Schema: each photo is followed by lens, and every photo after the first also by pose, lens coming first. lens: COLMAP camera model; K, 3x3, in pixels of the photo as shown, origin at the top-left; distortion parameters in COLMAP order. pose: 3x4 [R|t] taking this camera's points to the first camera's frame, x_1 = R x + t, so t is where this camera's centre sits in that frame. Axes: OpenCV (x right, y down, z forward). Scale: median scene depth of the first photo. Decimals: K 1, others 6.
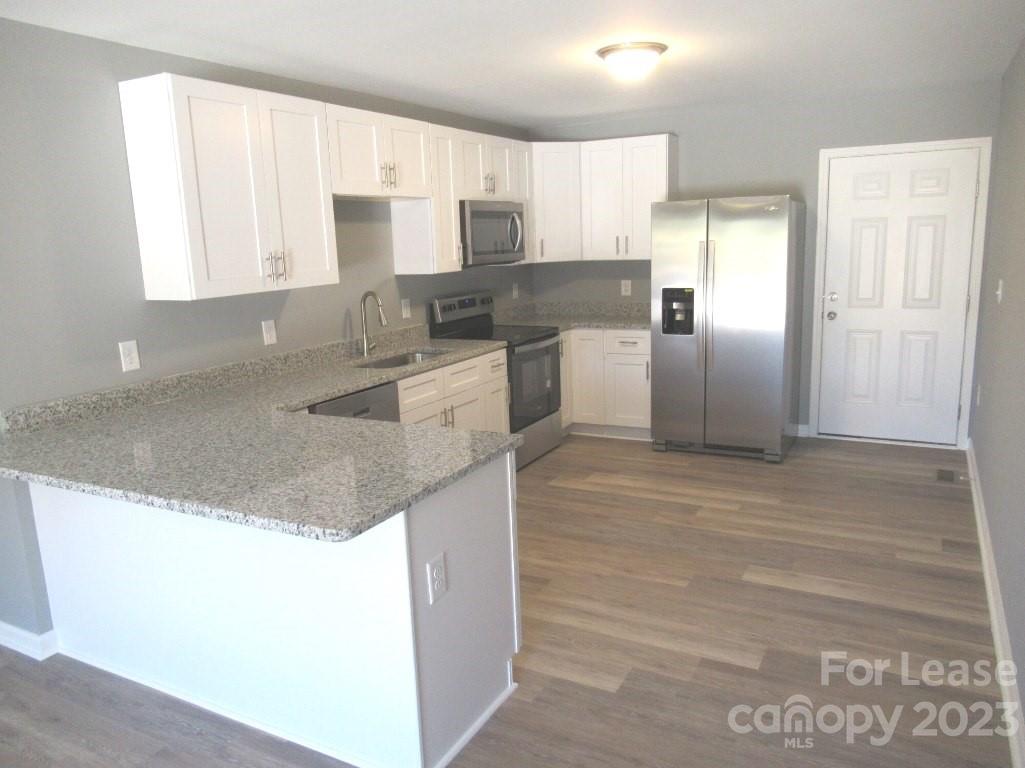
lens RADIAL K [[766.6, 0, 512.5], [0, 766.6, 384.0], [0, 0, 1]] dist [0.000172, 0.000392]
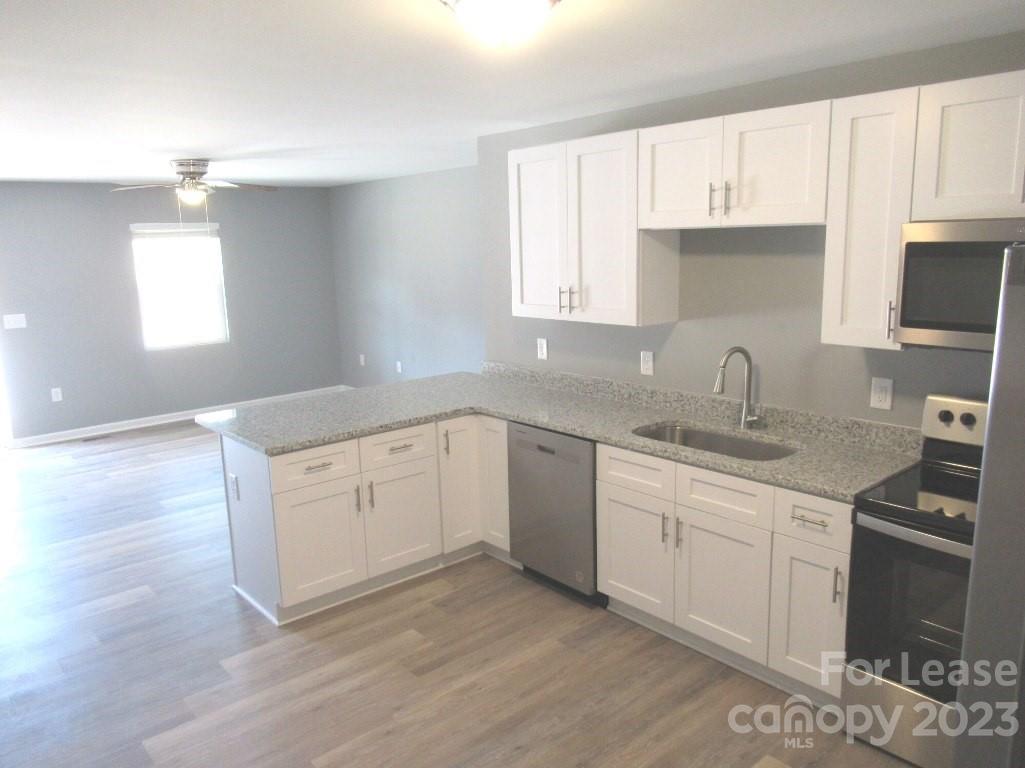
lens RADIAL K [[732.0, 0, 512.5], [0, 732.0, 384.0], [0, 0, 1]] dist [-0.060900, -0.002326]
pose [[-0.342466, 0.222123, -0.912896, 0.637034], [-0.143230, 0.947951, 0.284384, -0.293817], [0.928548, 0.228146, -0.292826, 1.139372]]
